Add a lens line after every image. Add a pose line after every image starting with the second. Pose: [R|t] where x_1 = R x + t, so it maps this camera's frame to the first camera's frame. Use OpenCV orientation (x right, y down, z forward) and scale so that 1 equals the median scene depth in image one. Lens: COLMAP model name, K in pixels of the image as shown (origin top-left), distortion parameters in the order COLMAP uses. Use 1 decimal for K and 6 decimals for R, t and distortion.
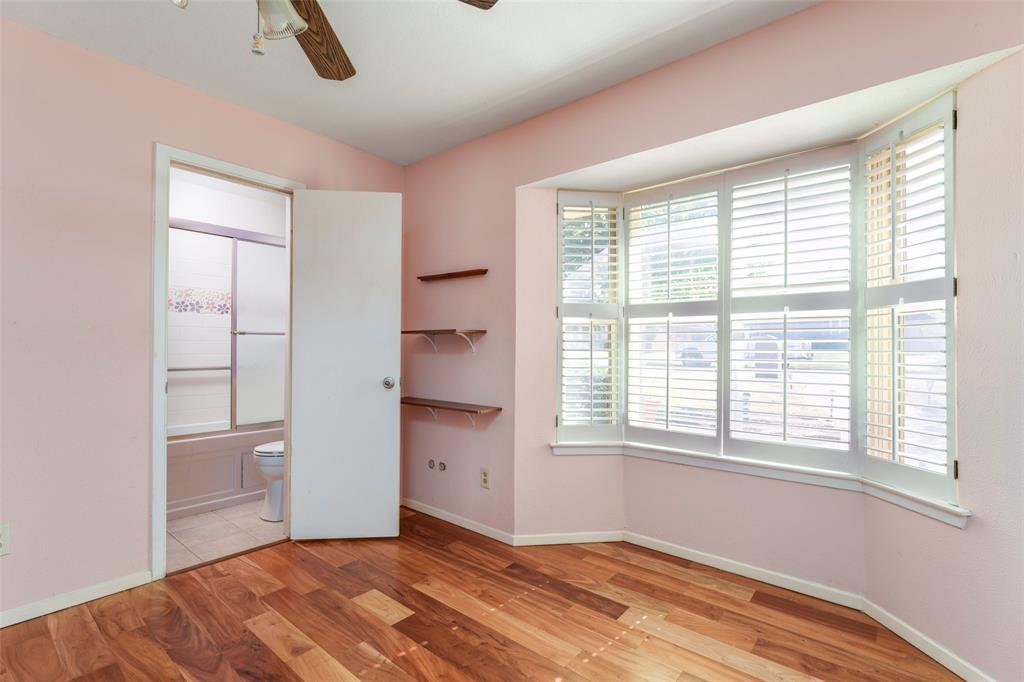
lens RADIAL K [[476.8, 0, 513.4], [0, 476.8, 341.7], [0, 0, 1]] dist [0.021563, -0.000060]
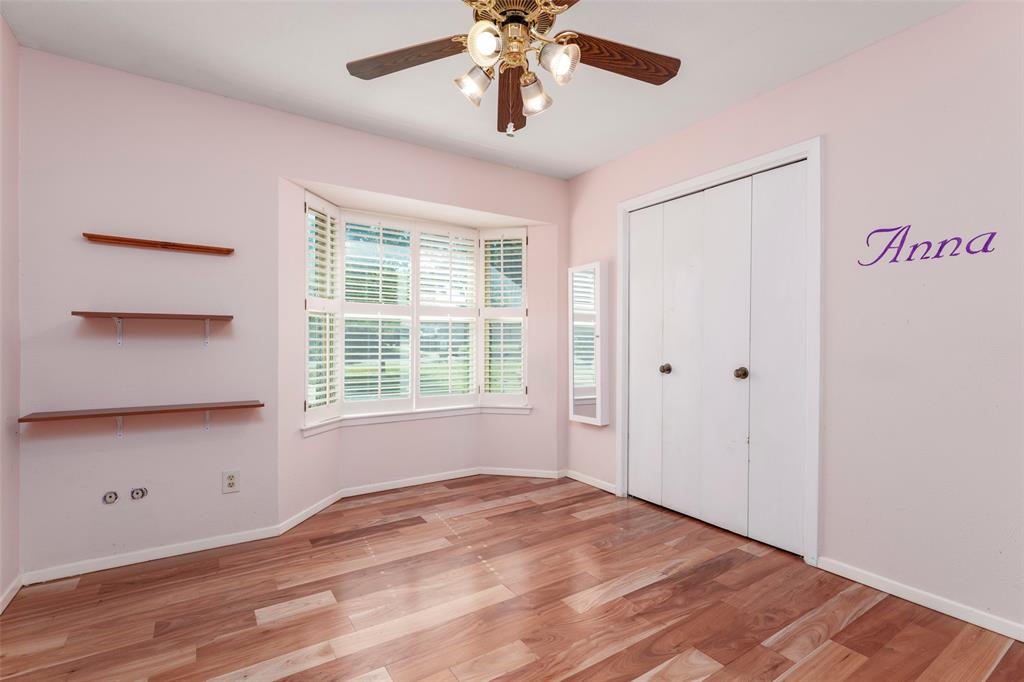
lens RADIAL K [[476.8, 0, 512.8], [0, 476.8, 342.5], [0, 0, 1]] dist [0.021563, -0.000060]
pose [[0.299169, -0.005145, 0.954186, -0.943831], [-0.012747, 0.999875, 0.009388, 0.009169], [-0.954115, -0.014972, 0.299066, 0.277234]]
